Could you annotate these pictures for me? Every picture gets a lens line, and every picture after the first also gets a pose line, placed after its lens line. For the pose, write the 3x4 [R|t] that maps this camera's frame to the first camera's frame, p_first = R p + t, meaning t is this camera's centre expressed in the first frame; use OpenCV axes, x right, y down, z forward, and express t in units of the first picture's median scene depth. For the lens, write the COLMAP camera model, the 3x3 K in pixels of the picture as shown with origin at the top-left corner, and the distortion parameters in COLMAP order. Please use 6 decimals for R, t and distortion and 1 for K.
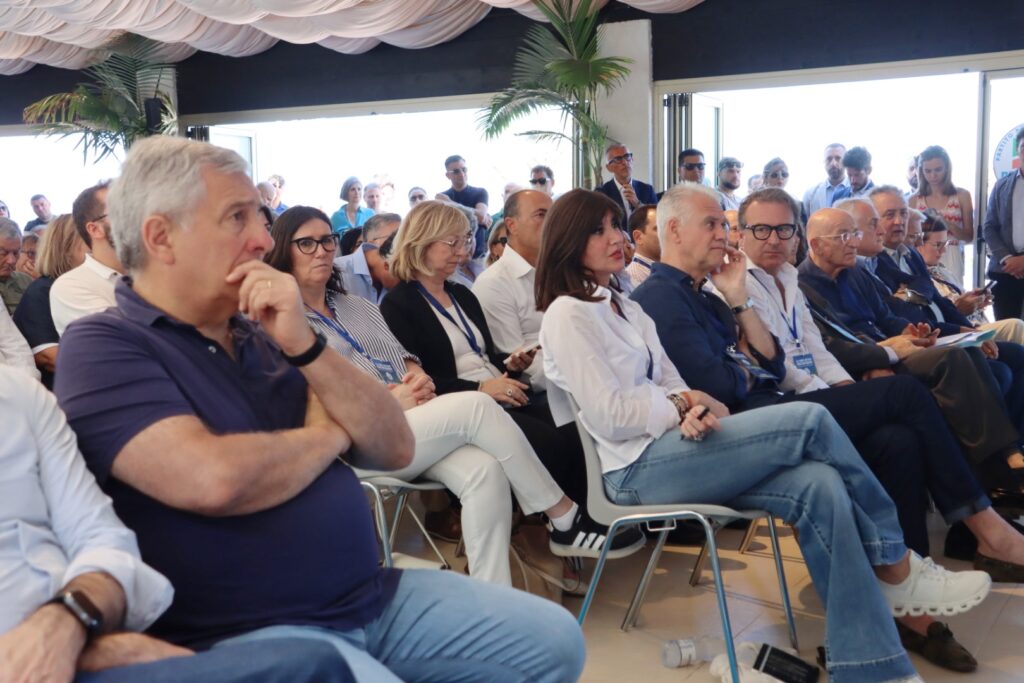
lens RADIAL K [[1346.3, 0, 522.4], [0, 1346.3, 338.7], [0, 0, 1]] dist [0.128014, 0.000000]
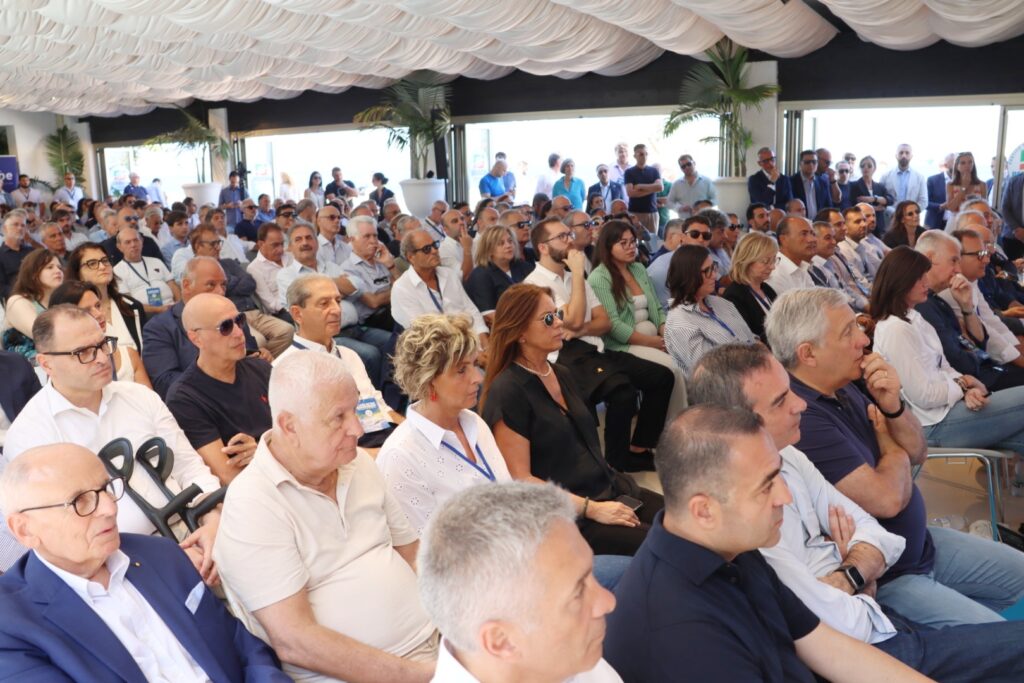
lens RADIAL K [[900.2, 0, 508.4], [0, 900.2, 349.6], [0, 0, 1]] dist [-0.102772, 0.067645]
pose [[0.998837, 0.004074, -0.048037, -0.338555], [0.003053, 0.989076, 0.147372, -0.136359], [0.048113, -0.147347, 0.987914, -0.075598]]
